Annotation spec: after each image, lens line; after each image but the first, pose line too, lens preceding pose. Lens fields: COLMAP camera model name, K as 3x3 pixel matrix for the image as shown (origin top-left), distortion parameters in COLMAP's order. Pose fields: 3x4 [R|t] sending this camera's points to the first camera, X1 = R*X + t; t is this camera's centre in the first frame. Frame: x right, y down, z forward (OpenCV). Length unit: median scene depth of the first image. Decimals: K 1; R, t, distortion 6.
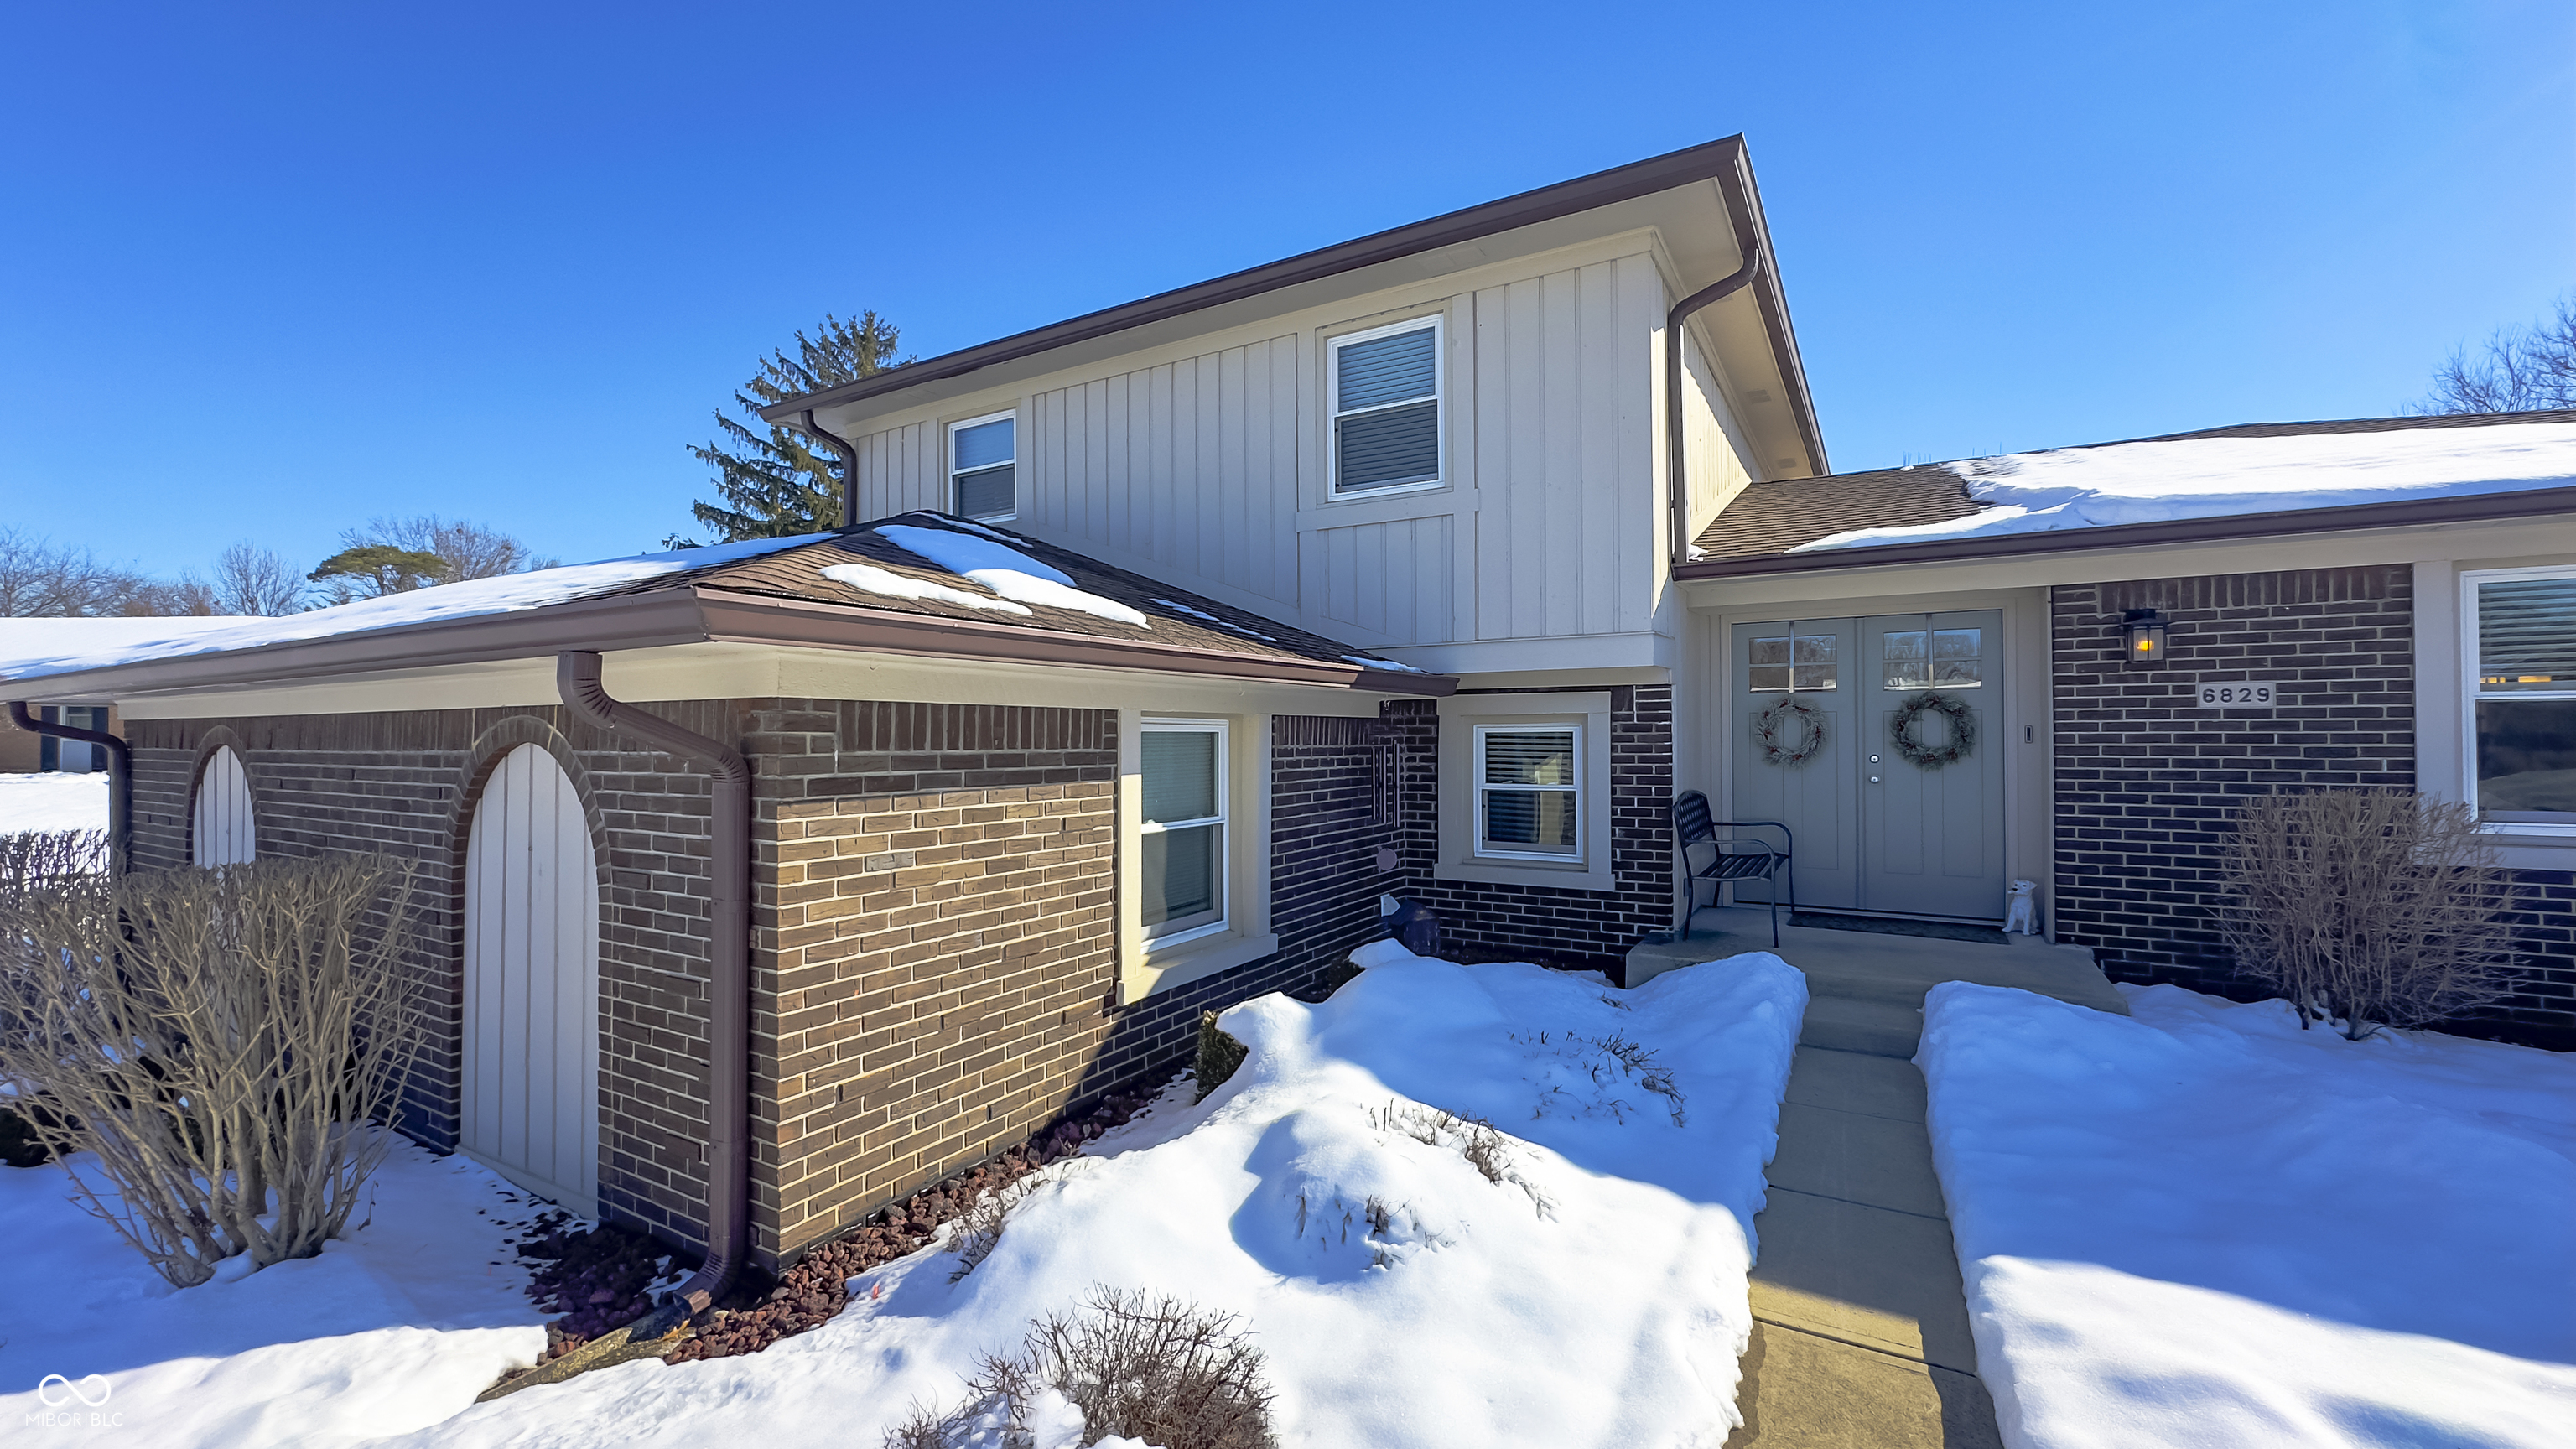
lens RADIAL K [[1026.3, 0, 1296.7], [0, 1026.3, 746.4], [0, 0, 1]] dist [-0.001469, 0.000002]
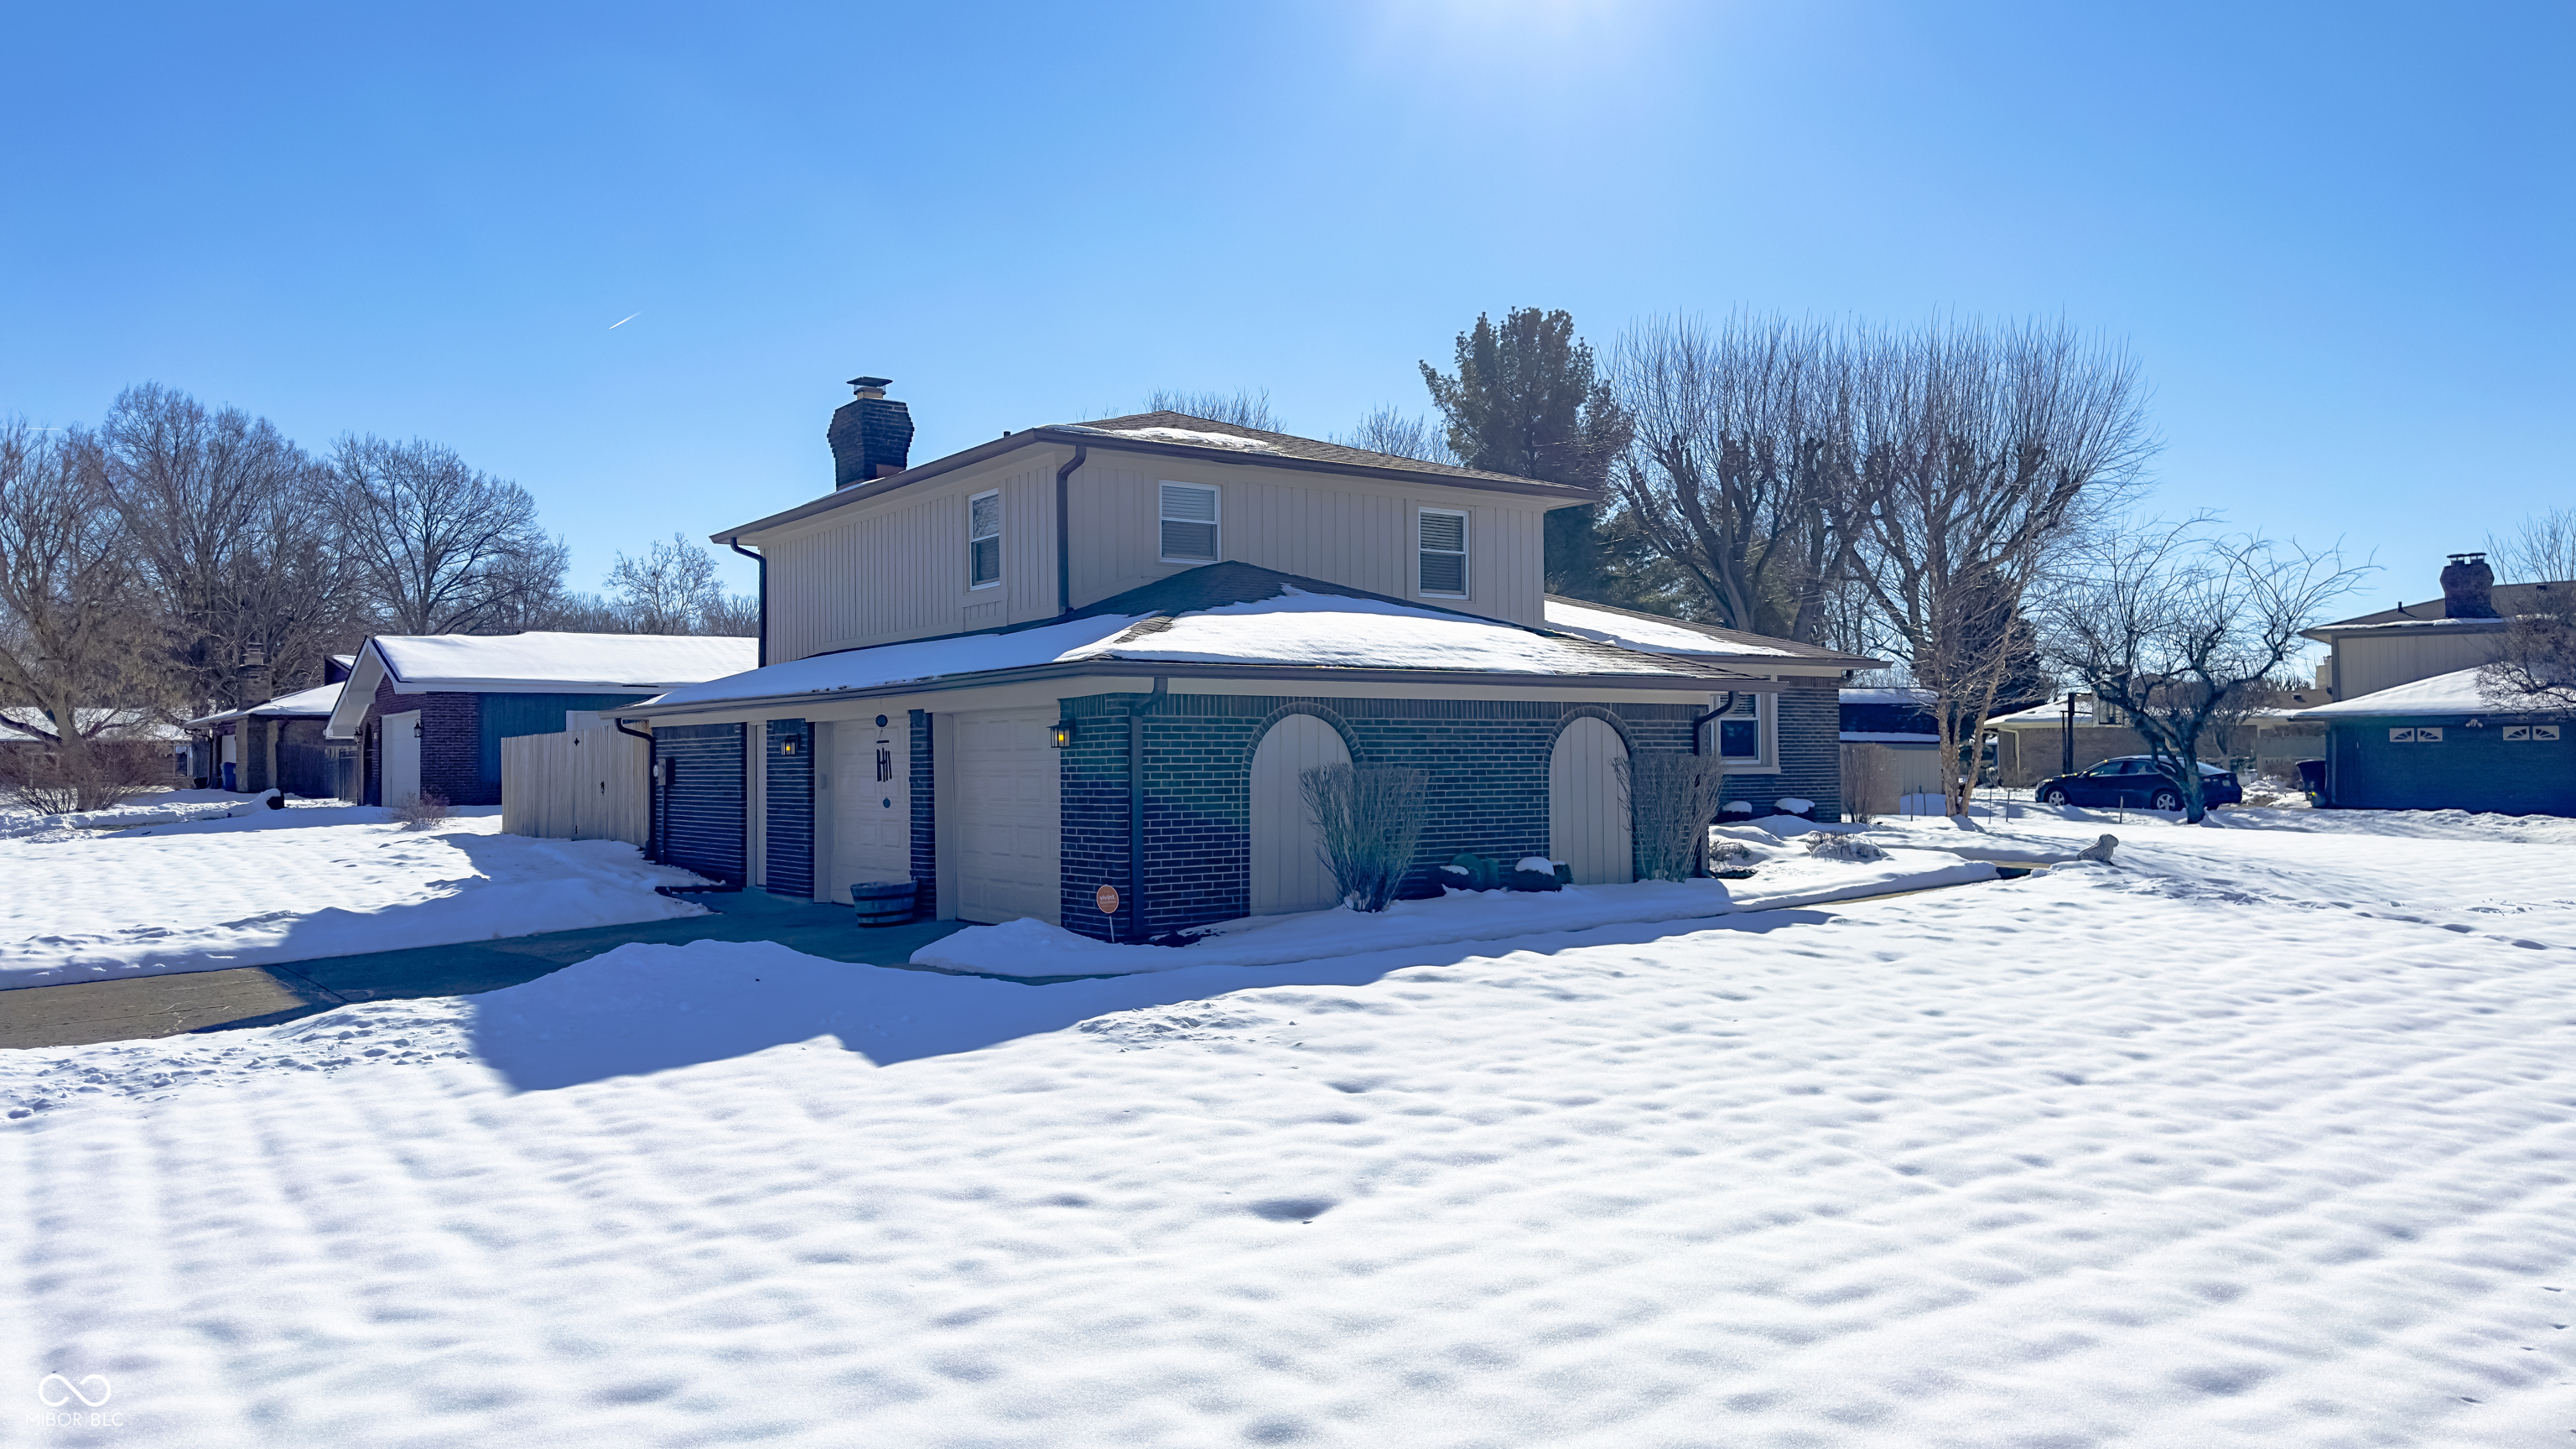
lens RADIAL K [[1797.0, 0, 1288.0], [0, 1797.0, 724.5], [0, 0, 1]] dist [0.045610, 0.000014]
pose [[0.405349, 0.023089, 0.913870, -3.521817], [0.017152, 0.999313, -0.032856, 0.102989], [-0.914001, 0.028993, 0.404674, -0.076208]]
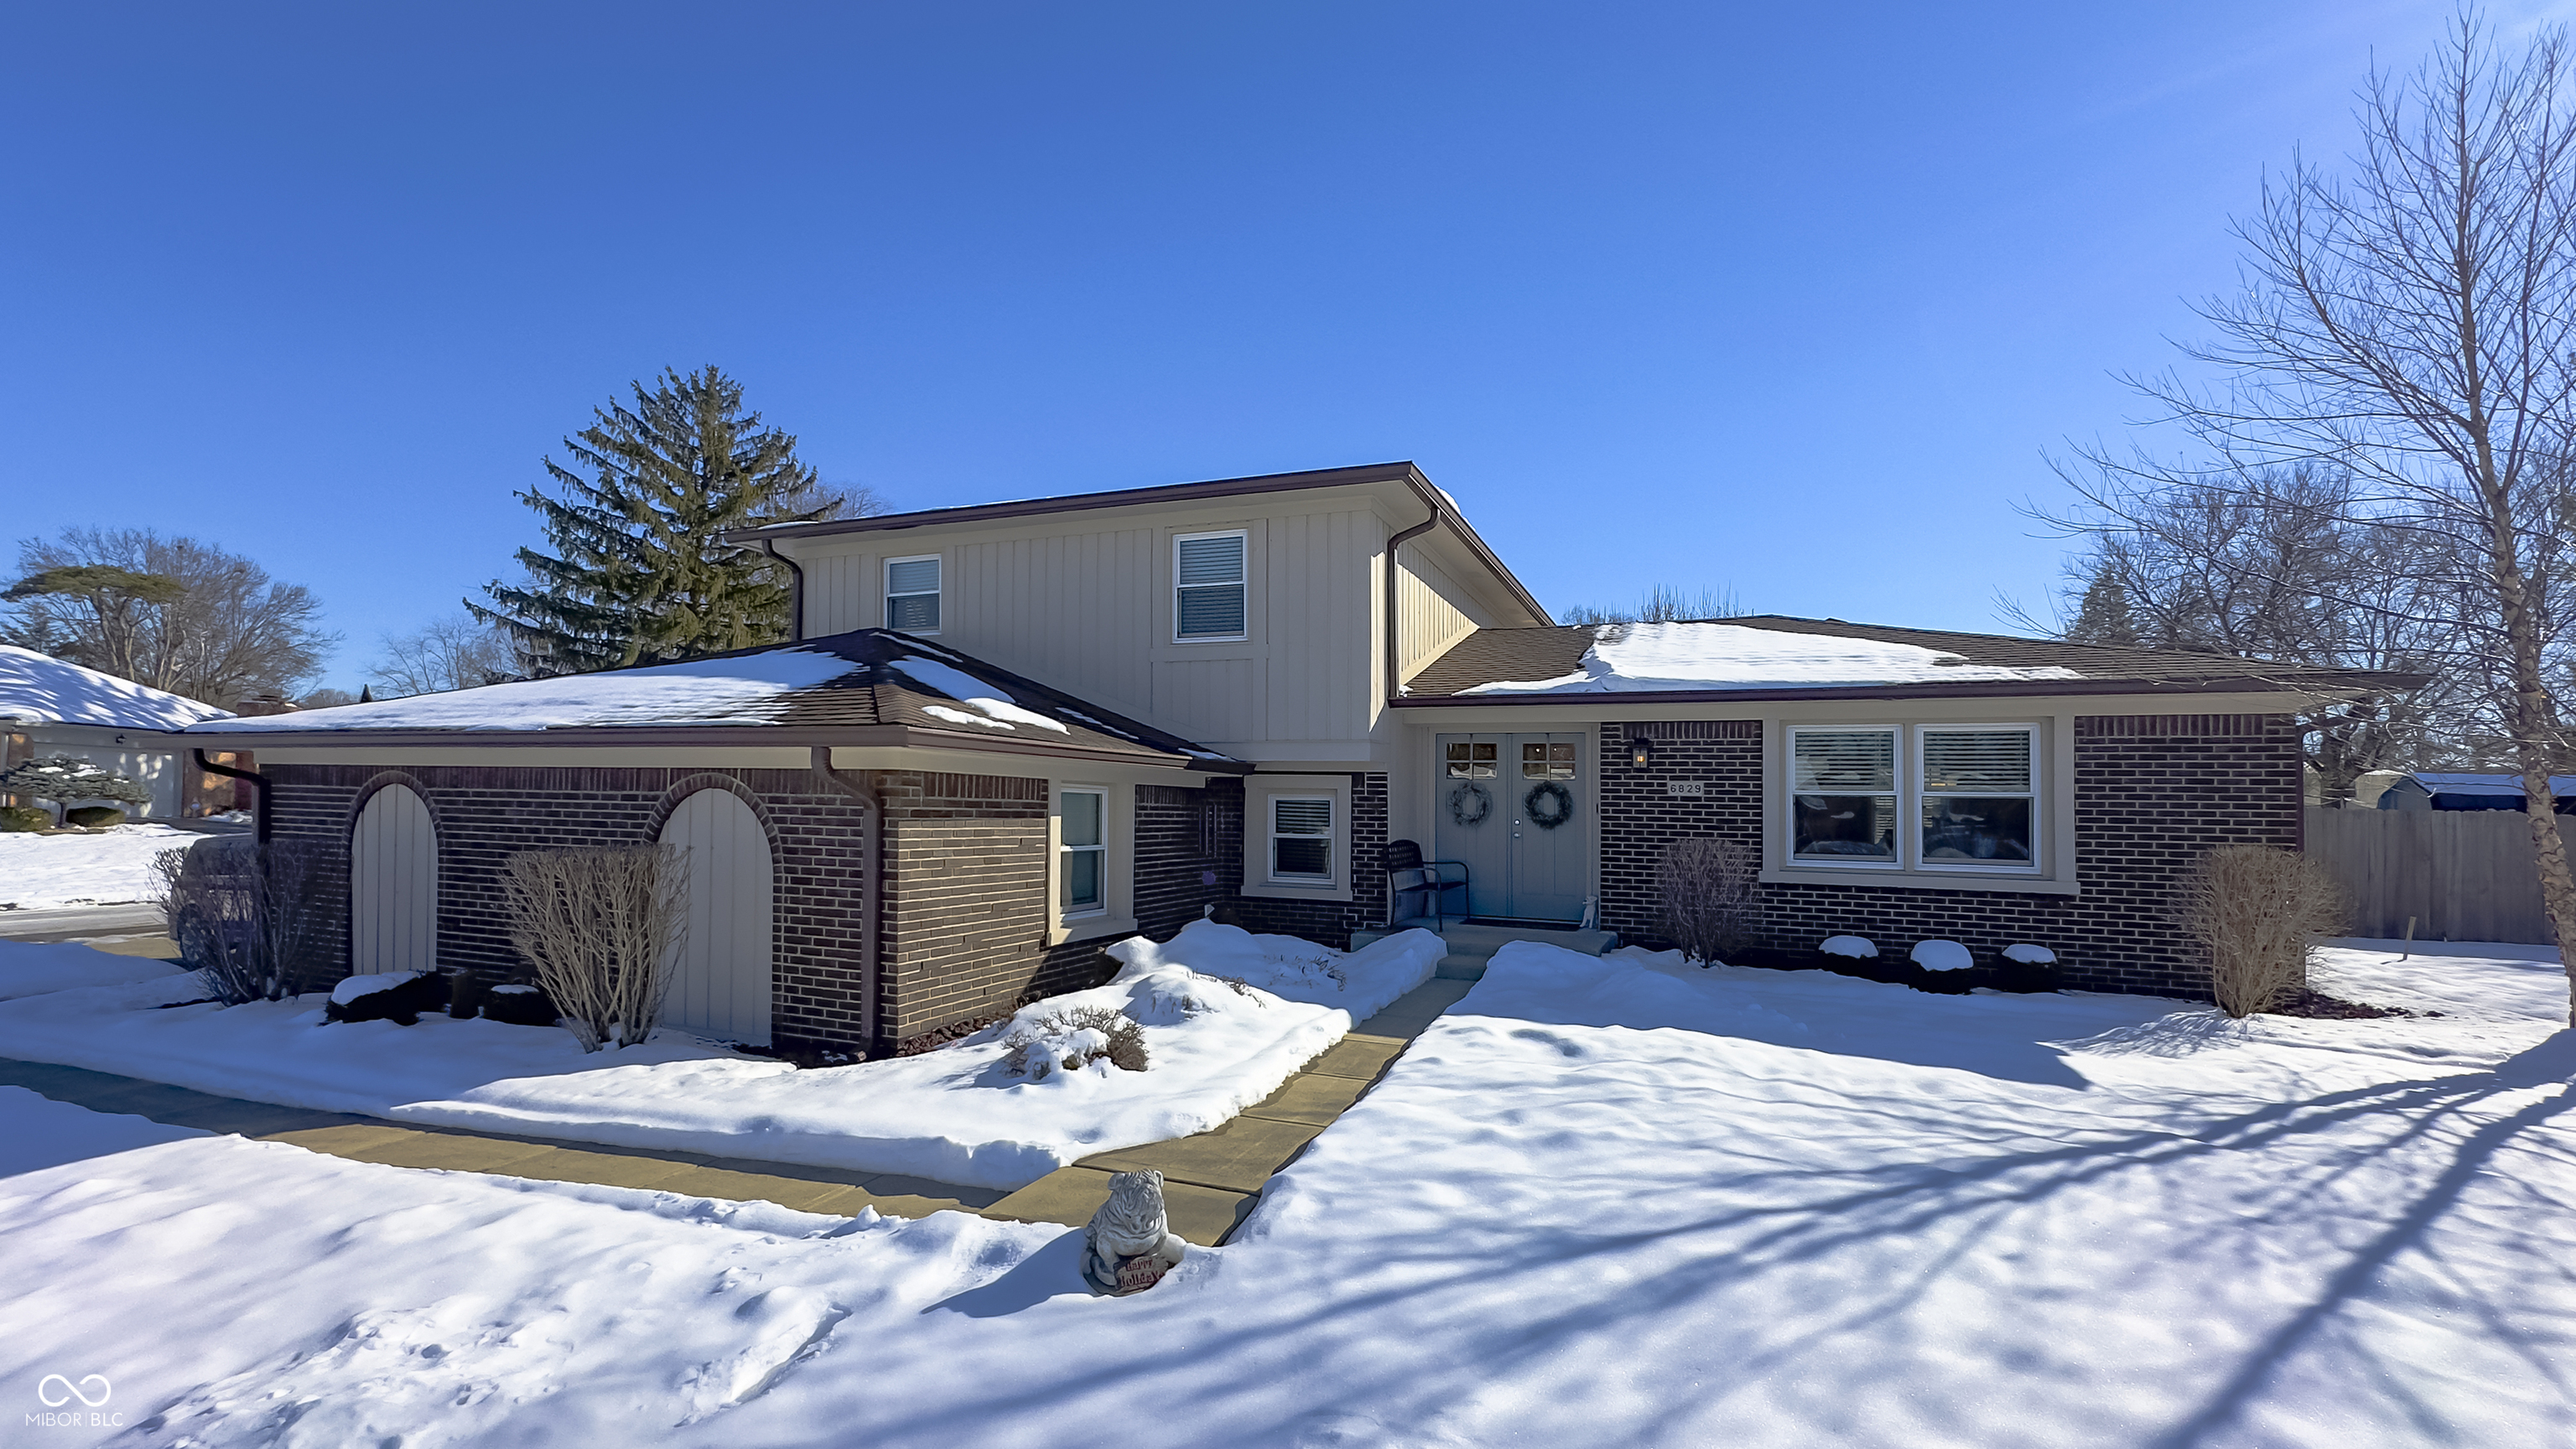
lens RADIAL K [[1055.0, 0, 1293.5], [0, 1055.0, 794.1], [0, 0, 1]] dist [0.002176, 0.000068]
pose [[0.987838, 0.027426, 0.153047, -0.028920], [-0.023977, 0.999416, -0.024336, 0.019281], [-0.153625, 0.020370, 0.987919, -0.660172]]
